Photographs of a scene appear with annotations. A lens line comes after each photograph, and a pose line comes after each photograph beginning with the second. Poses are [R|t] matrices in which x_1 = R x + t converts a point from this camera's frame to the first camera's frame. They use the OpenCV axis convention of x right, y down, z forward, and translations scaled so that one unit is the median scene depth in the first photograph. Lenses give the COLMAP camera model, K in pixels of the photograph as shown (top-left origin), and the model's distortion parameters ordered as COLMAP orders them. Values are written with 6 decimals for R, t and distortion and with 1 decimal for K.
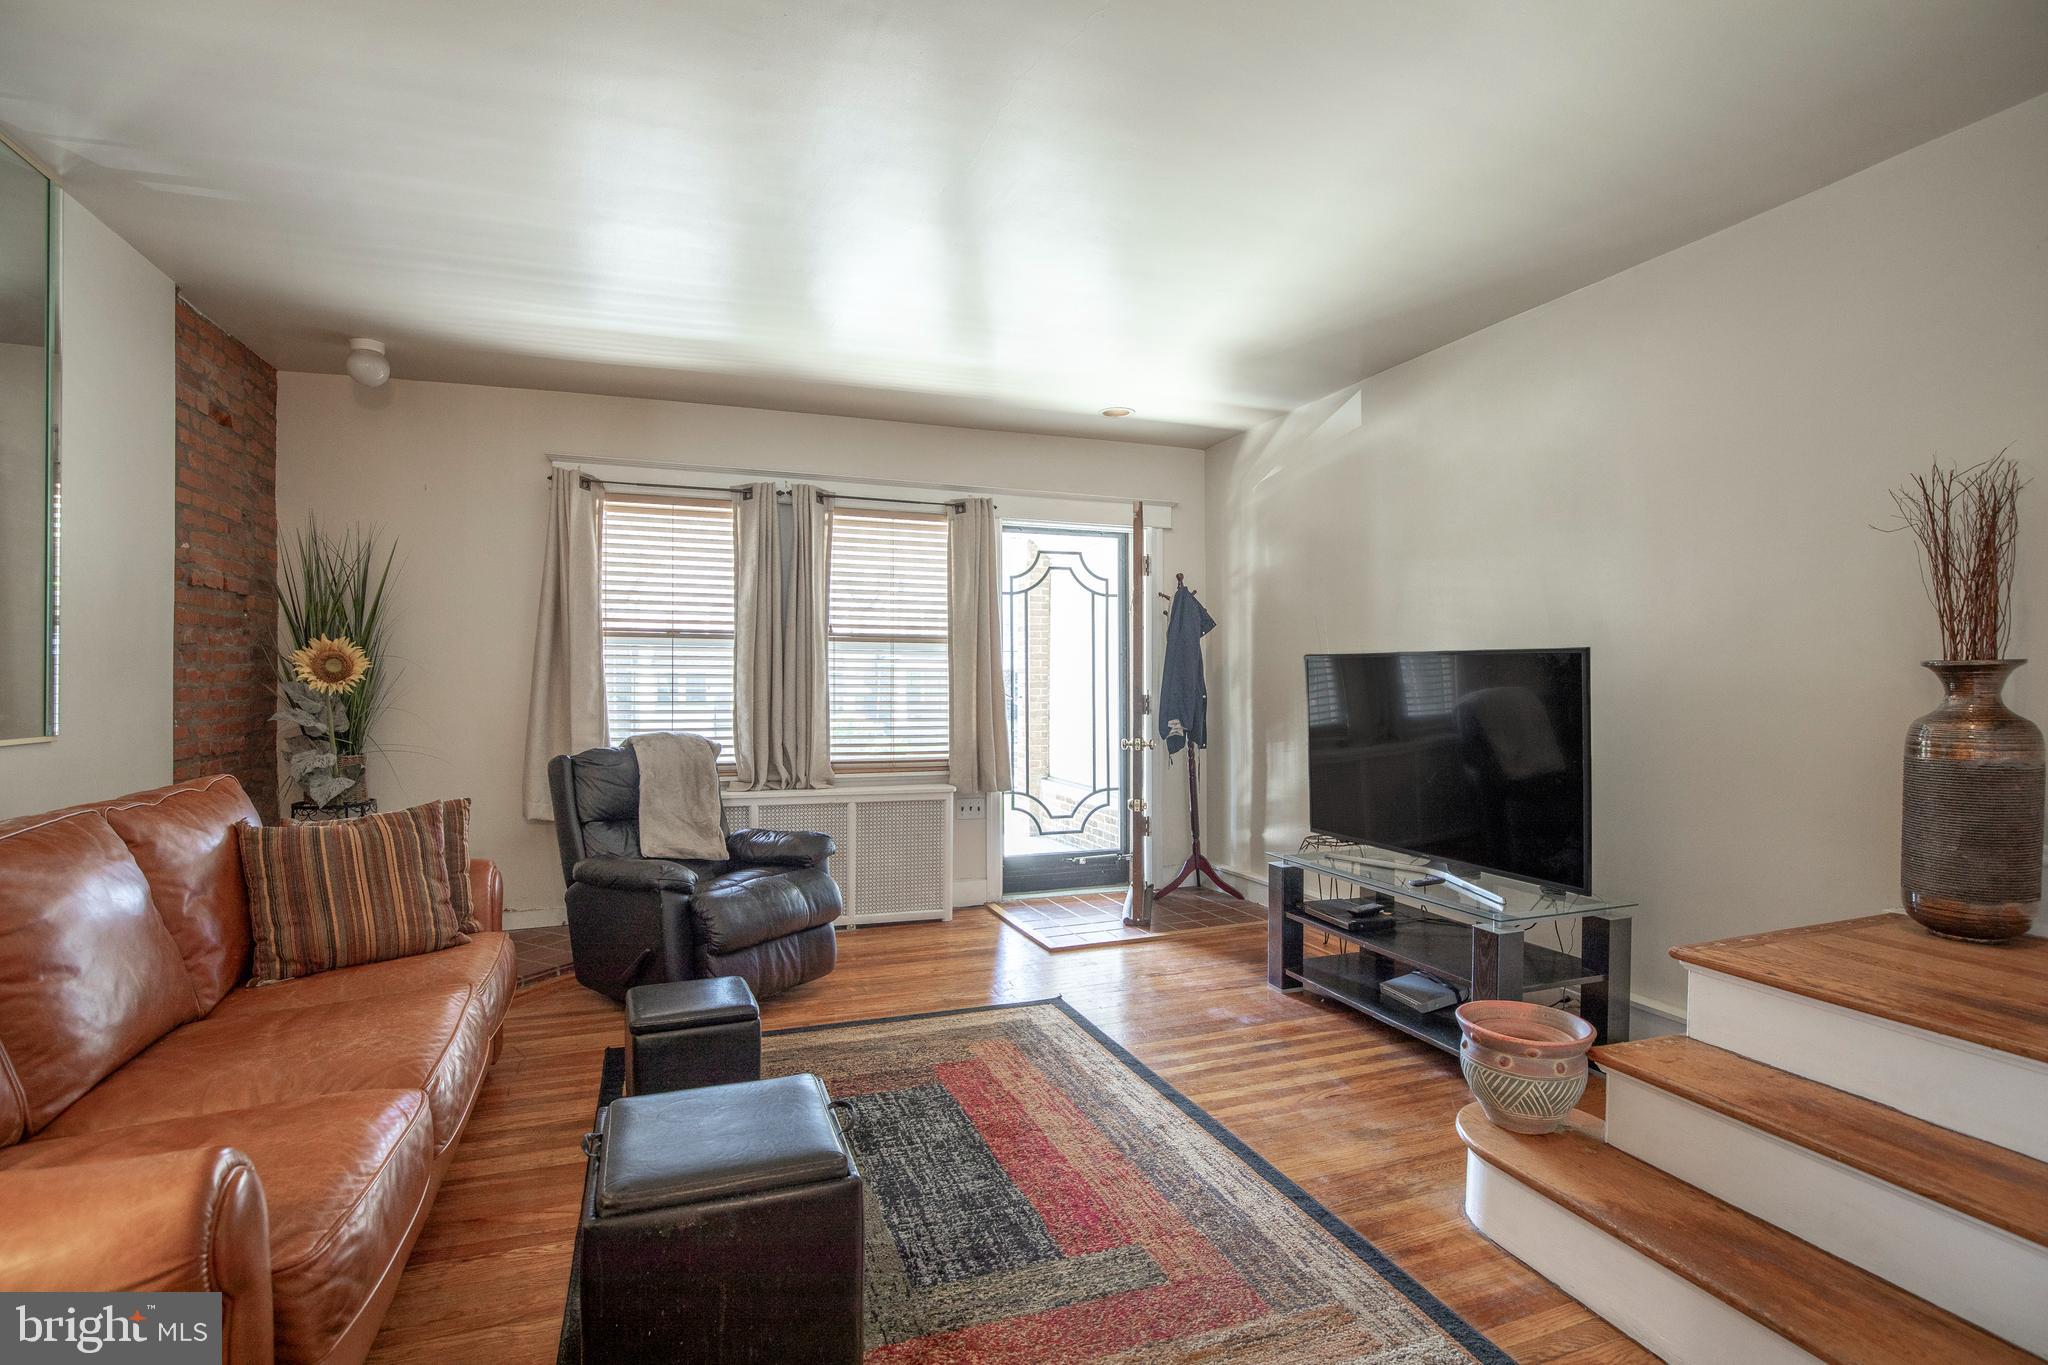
lens RADIAL K [[967.3, 0, 1039.0], [0, 967.3, 686.0], [0, 0, 1]] dist [-0.039051, 0.008284]
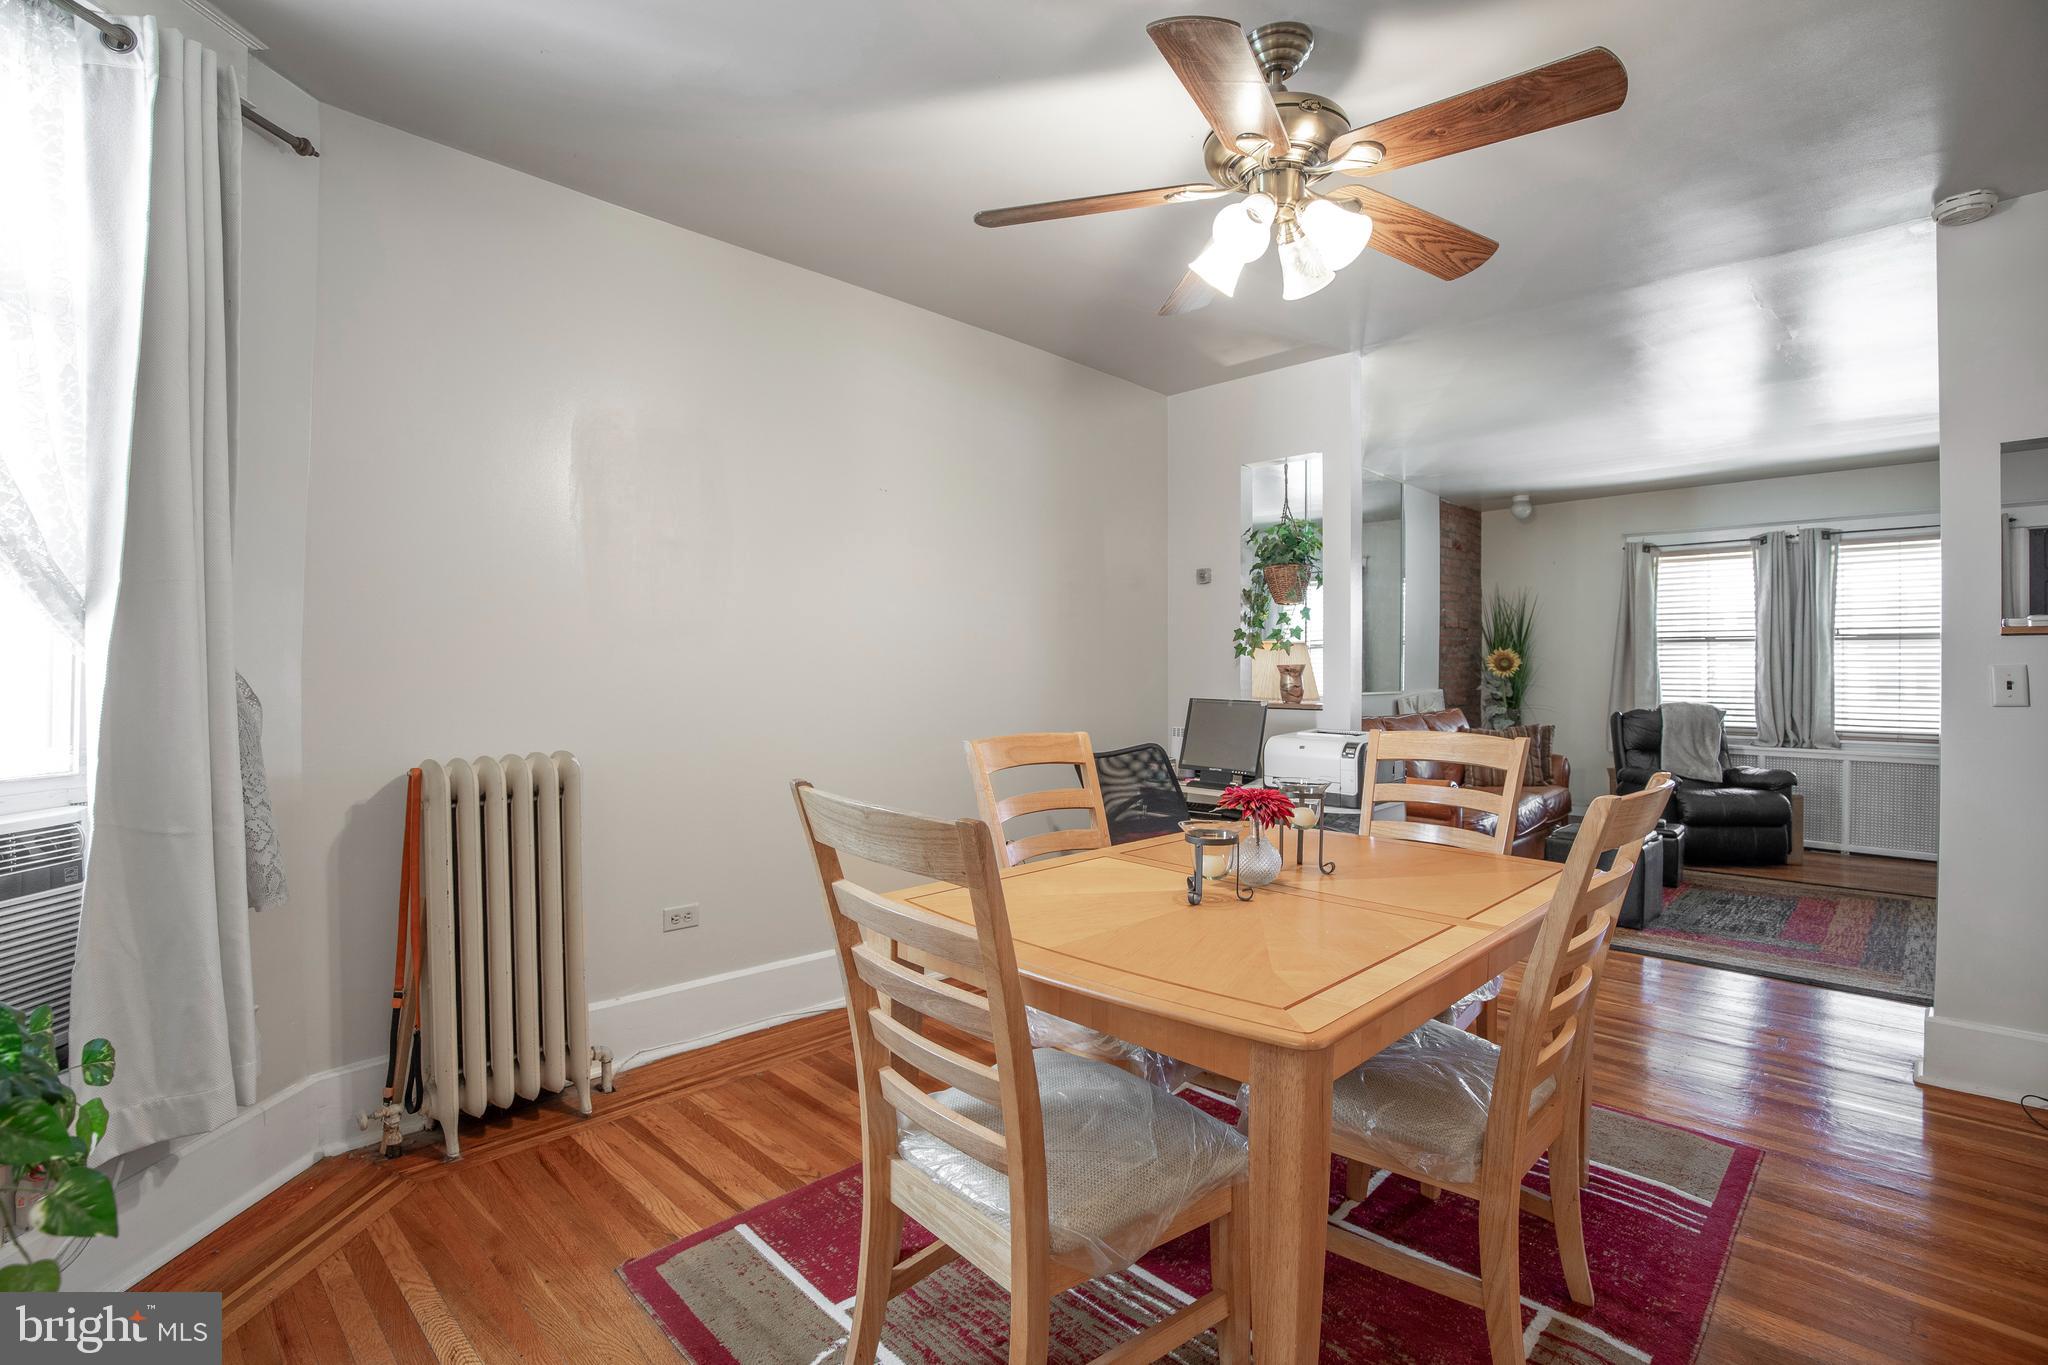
lens RADIAL K [[967.3, 0, 1039.0], [0, 967.3, 686.0], [0, 0, 1]] dist [-0.039051, 0.008284]
pose [[0.425963, 0.011821, -0.904663, 0.556490], [-0.003847, 0.999929, 0.011254, 0.006871], [0.904732, -0.001314, 0.425978, -0.624311]]
